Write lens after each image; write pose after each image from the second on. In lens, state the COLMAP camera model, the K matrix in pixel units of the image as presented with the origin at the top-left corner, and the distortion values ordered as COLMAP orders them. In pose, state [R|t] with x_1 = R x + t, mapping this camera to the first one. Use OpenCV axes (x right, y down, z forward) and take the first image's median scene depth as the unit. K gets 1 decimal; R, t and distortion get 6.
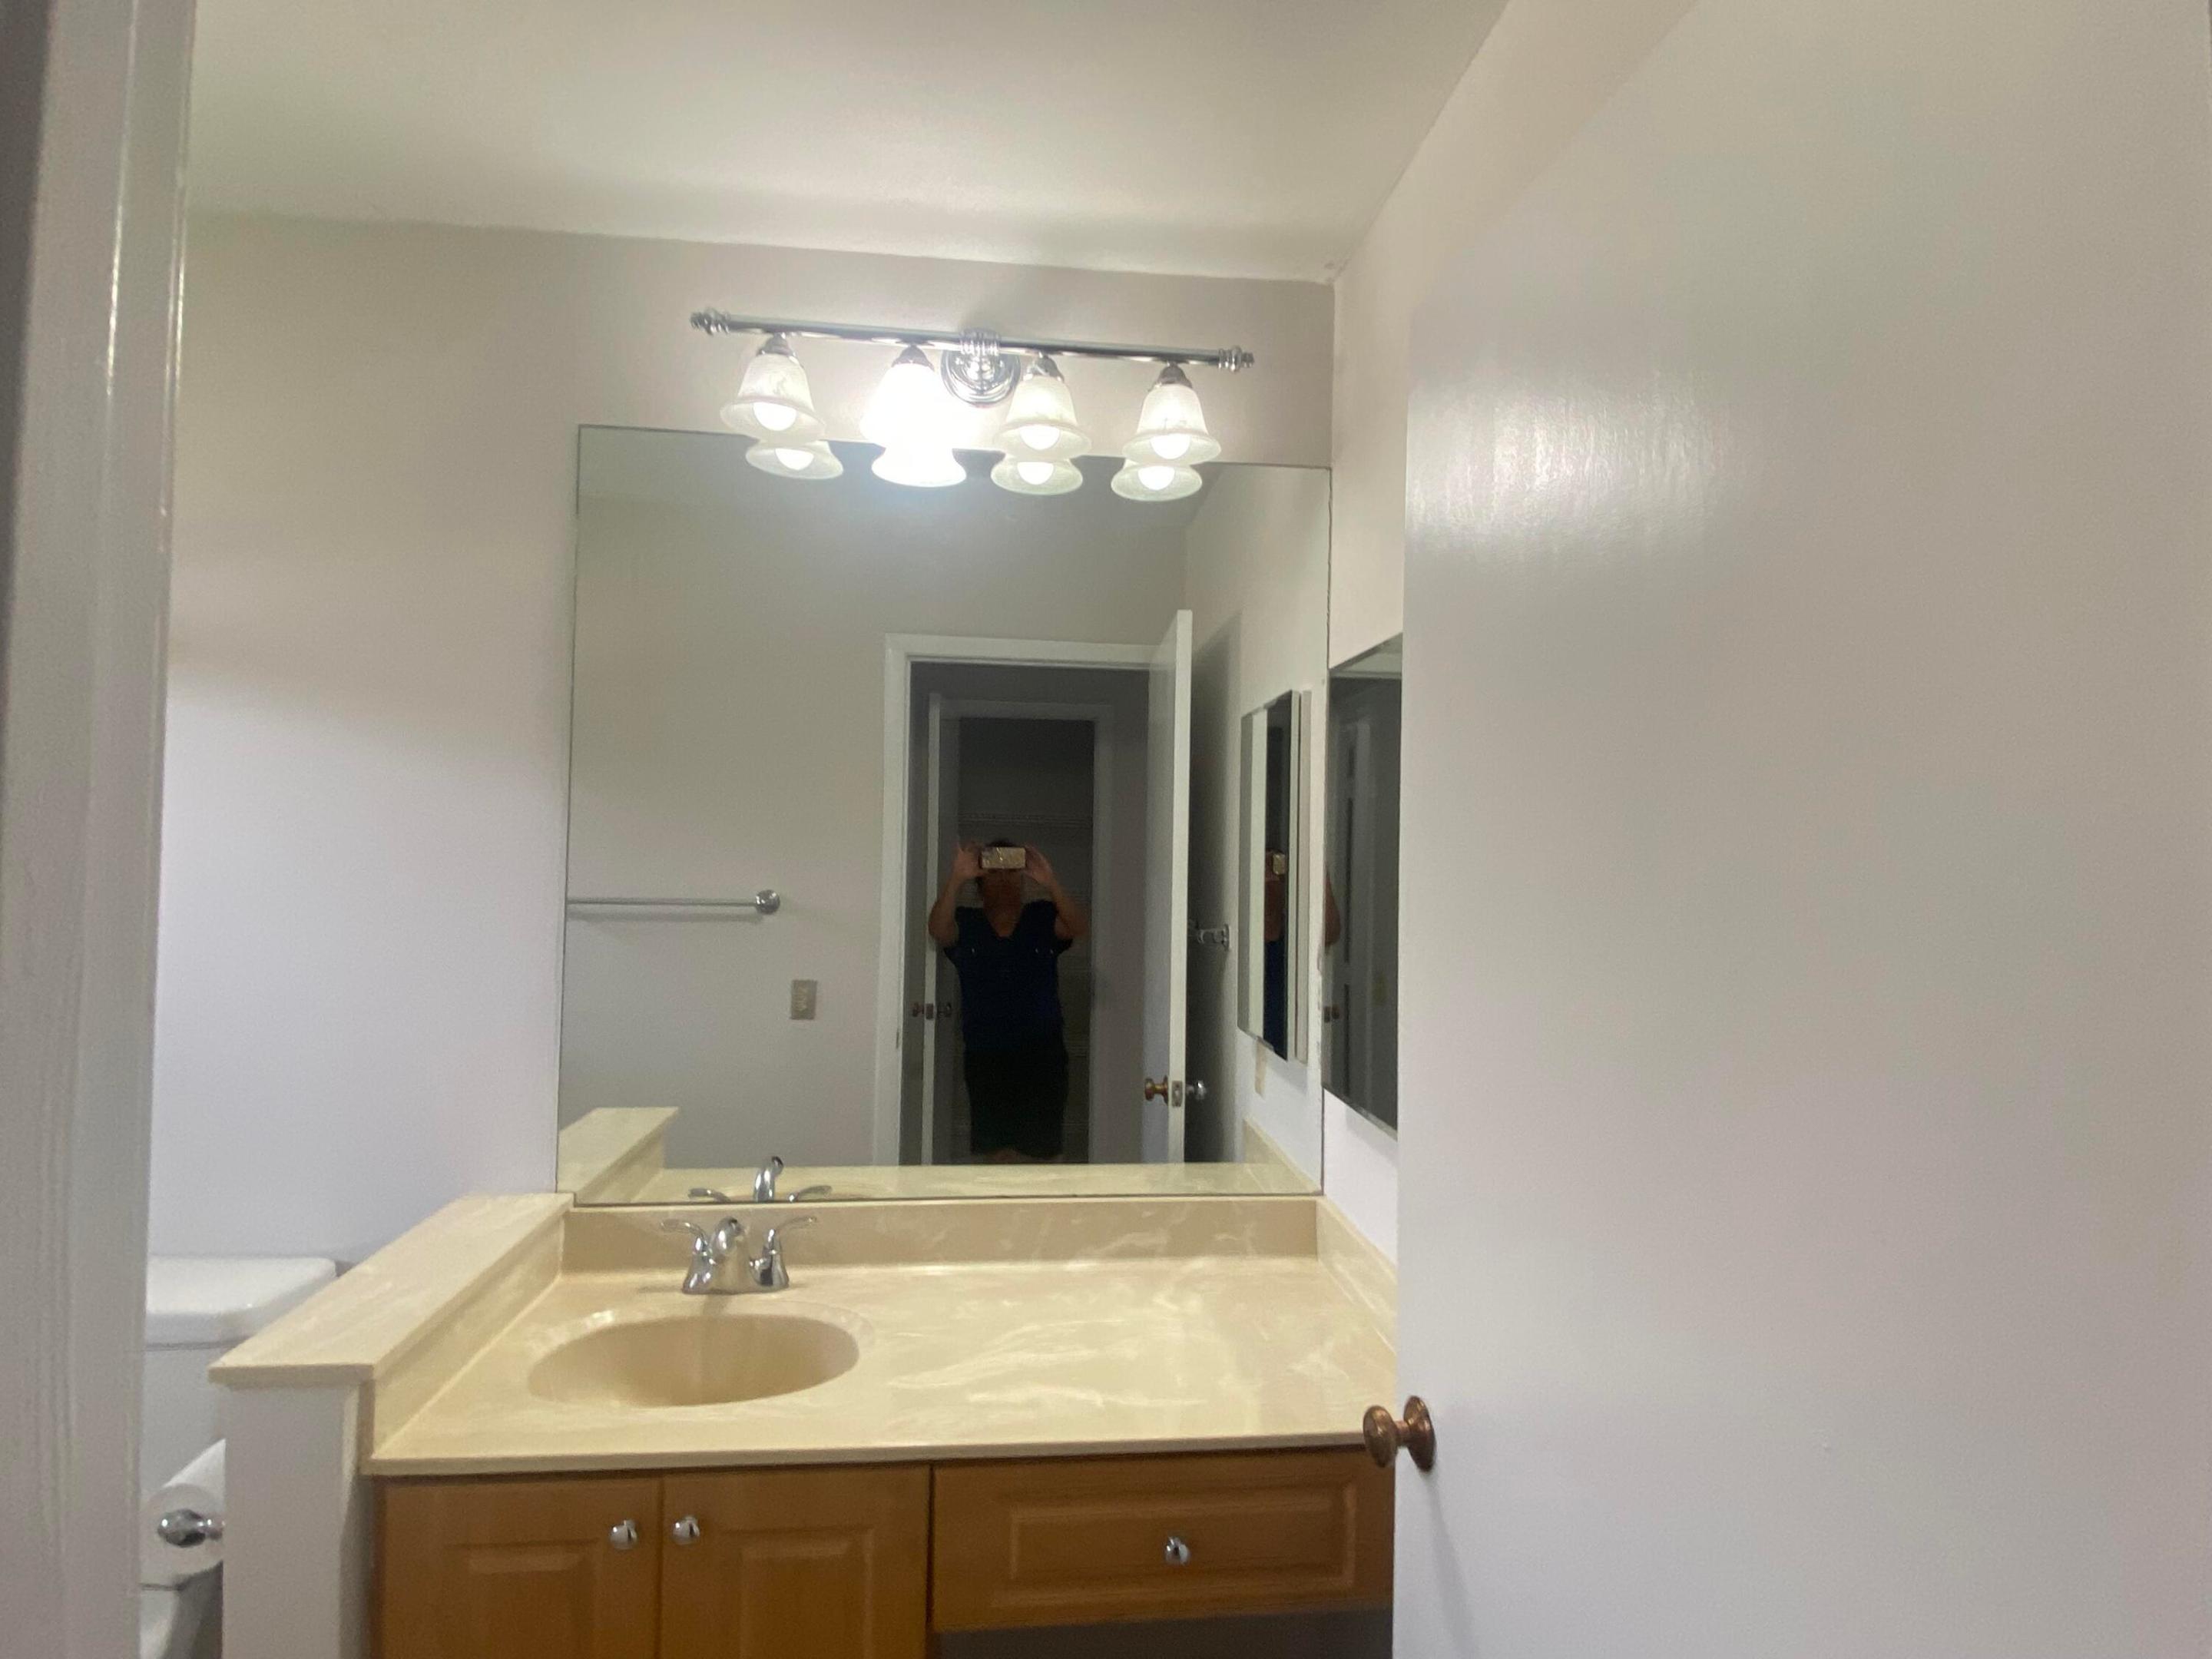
lens RADIAL K [[1111.9, 0, 1120.2], [0, 1111.9, 828.3], [0, 0, 1]] dist [-0.000807, -0.000081]
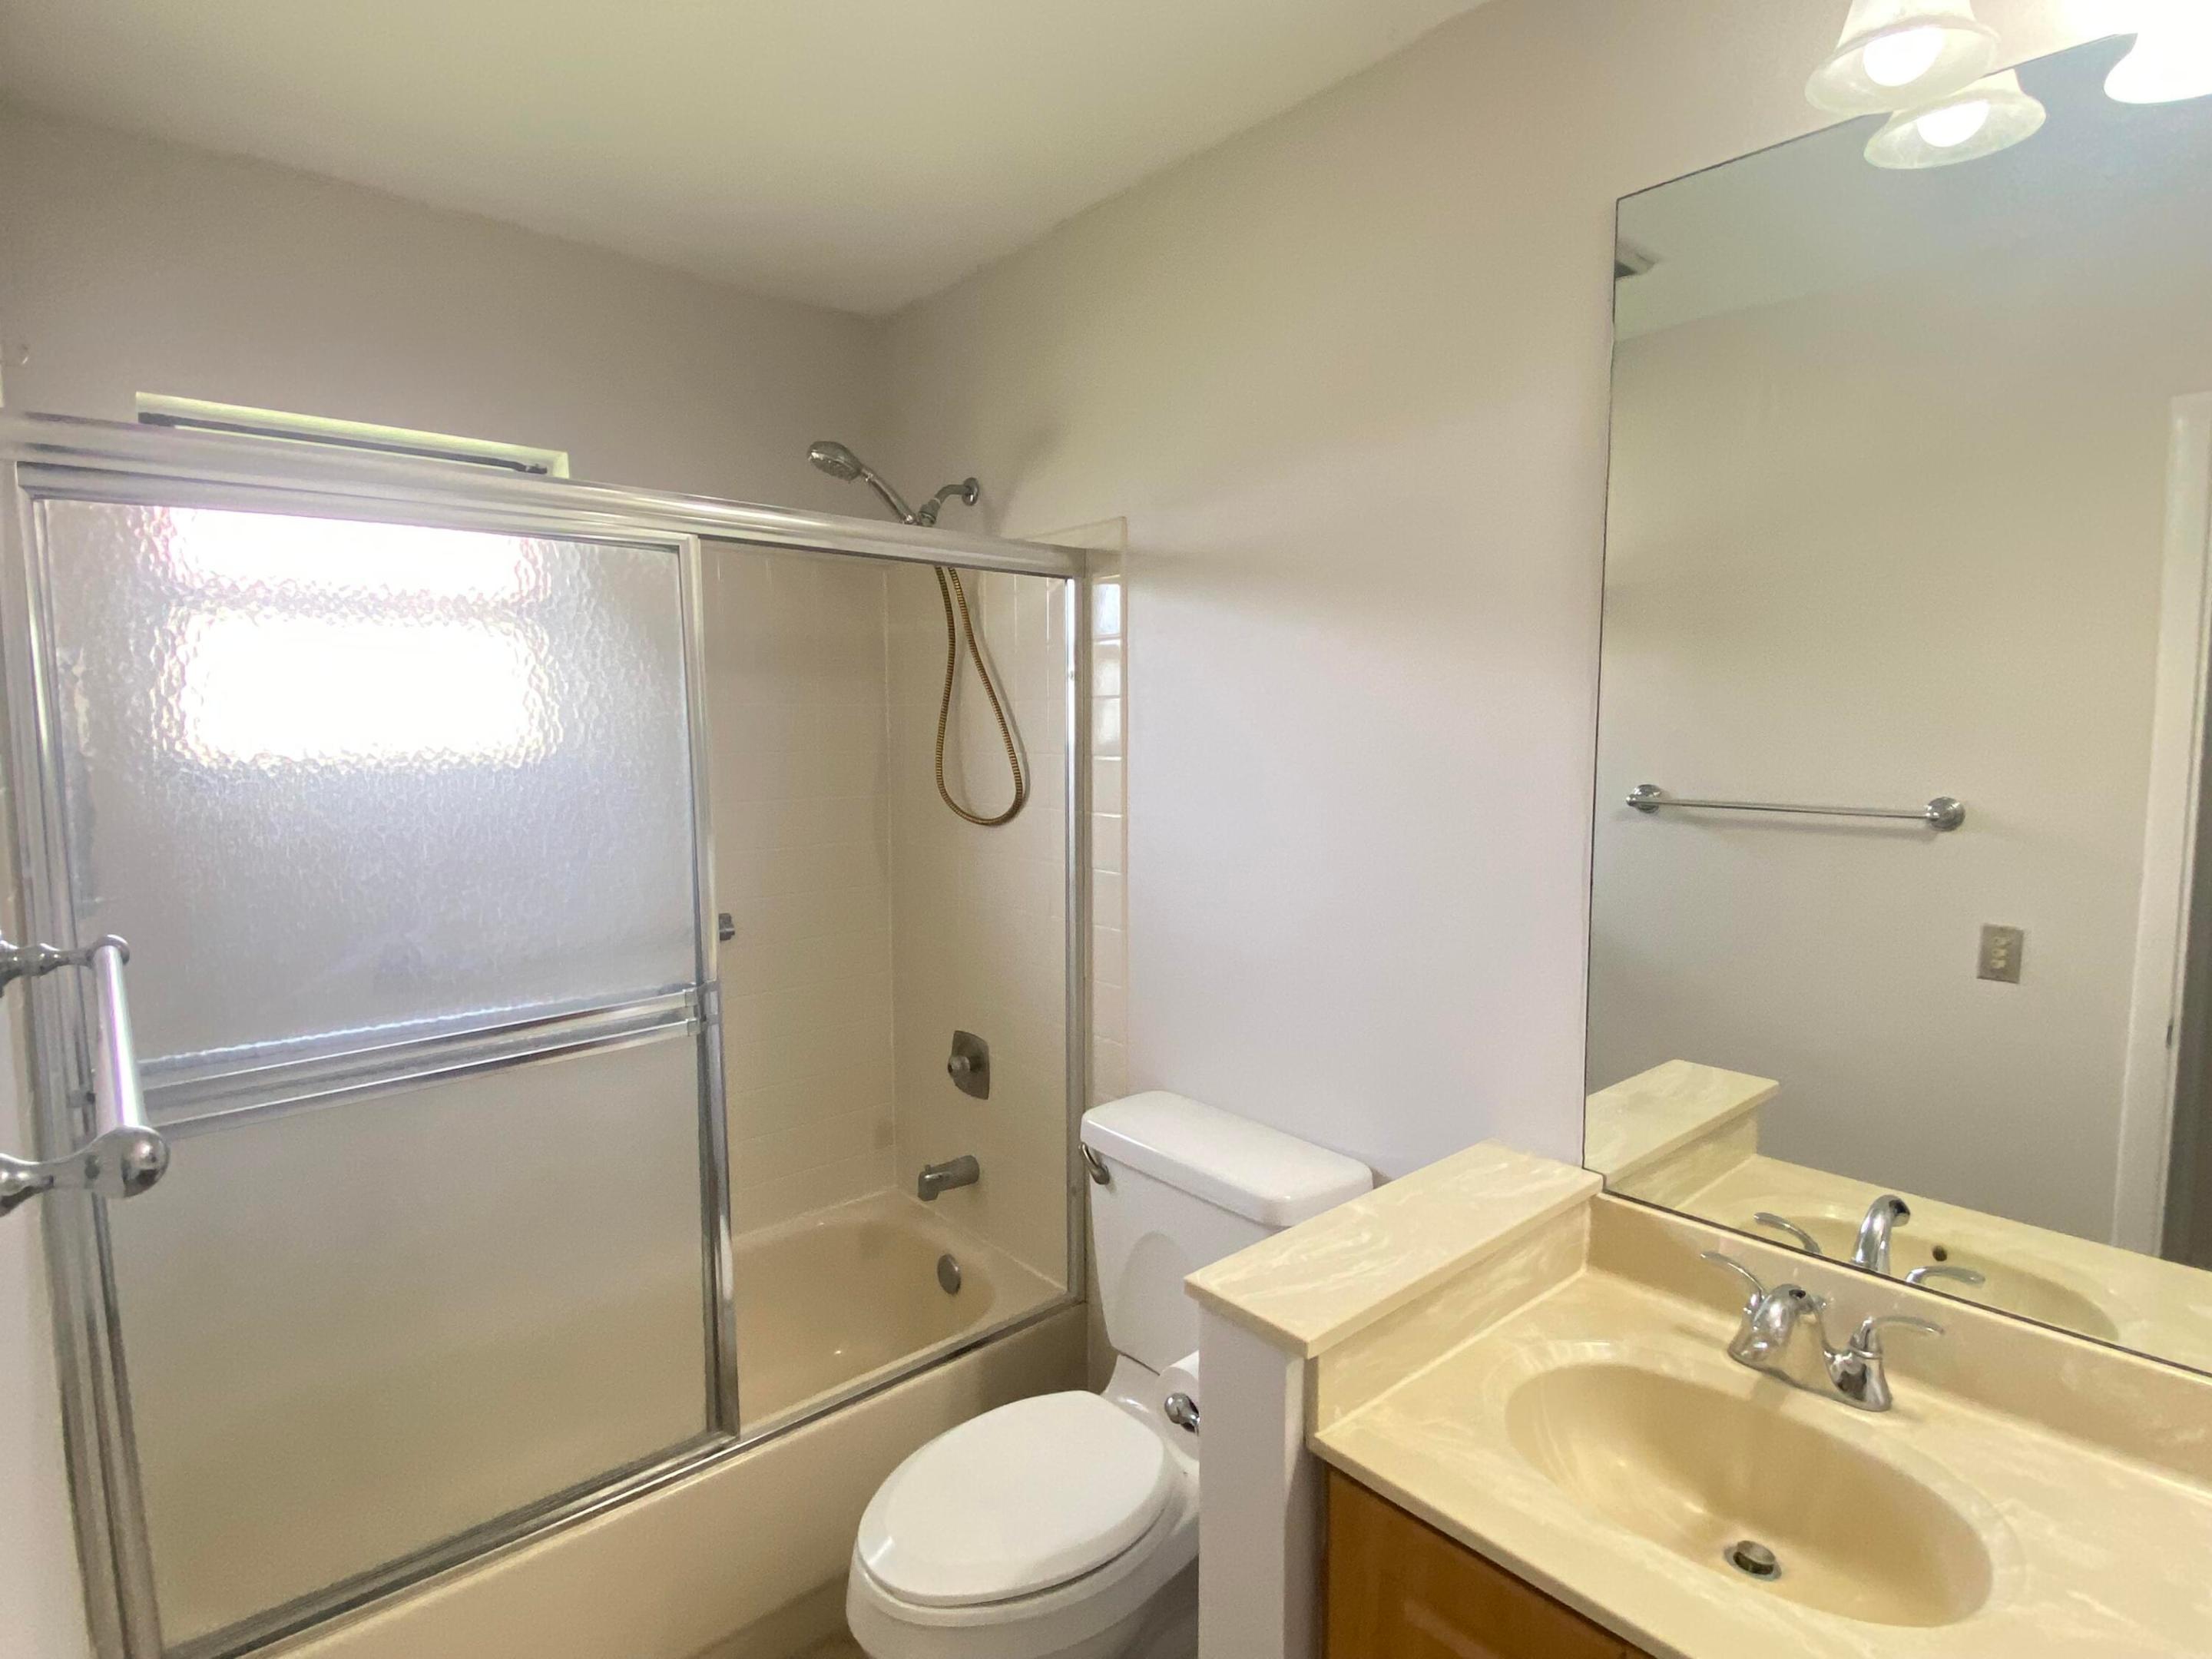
lens RADIAL K [[1202.5, 0, 1112.0], [0, 1202.5, 820.3], [0, 0, 1]] dist [-0.012993, -0.001636]
pose [[0.587167, 0.060951, -0.807168, -0.019717], [0.012154, 0.996385, 0.084081, -0.002927], [0.809374, -0.059180, 0.584304, 0.233782]]
